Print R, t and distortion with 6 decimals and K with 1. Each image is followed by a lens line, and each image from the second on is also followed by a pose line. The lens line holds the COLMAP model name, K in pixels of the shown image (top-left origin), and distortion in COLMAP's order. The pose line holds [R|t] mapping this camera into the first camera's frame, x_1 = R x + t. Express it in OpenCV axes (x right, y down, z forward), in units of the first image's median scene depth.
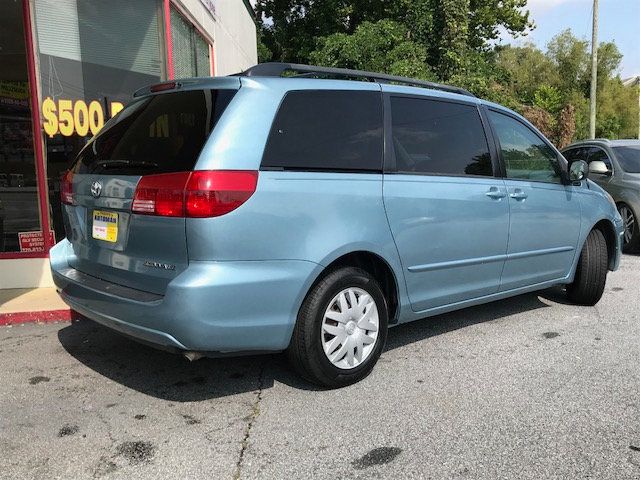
lens RADIAL K [[615.9, 0, 320.0], [0, 615.9, 240.0], [0, 0, 1]] dist [0.006177, 0.018583]
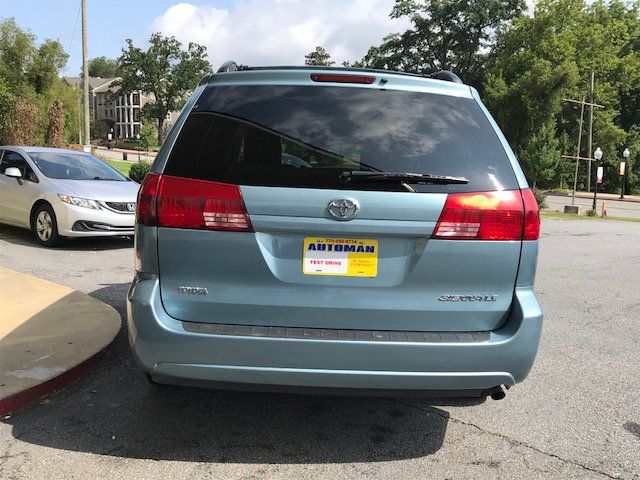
lens RADIAL K [[615.9, 0, 320.0], [0, 615.9, 240.0], [0, 0, 1]] dist [0.006177, 0.018583]
pose [[0.649521, -0.056100, 0.758271, -0.880453], [0.050897, 0.998245, 0.030256, -0.063826], [-0.758638, 0.018941, 0.651237, 0.502670]]
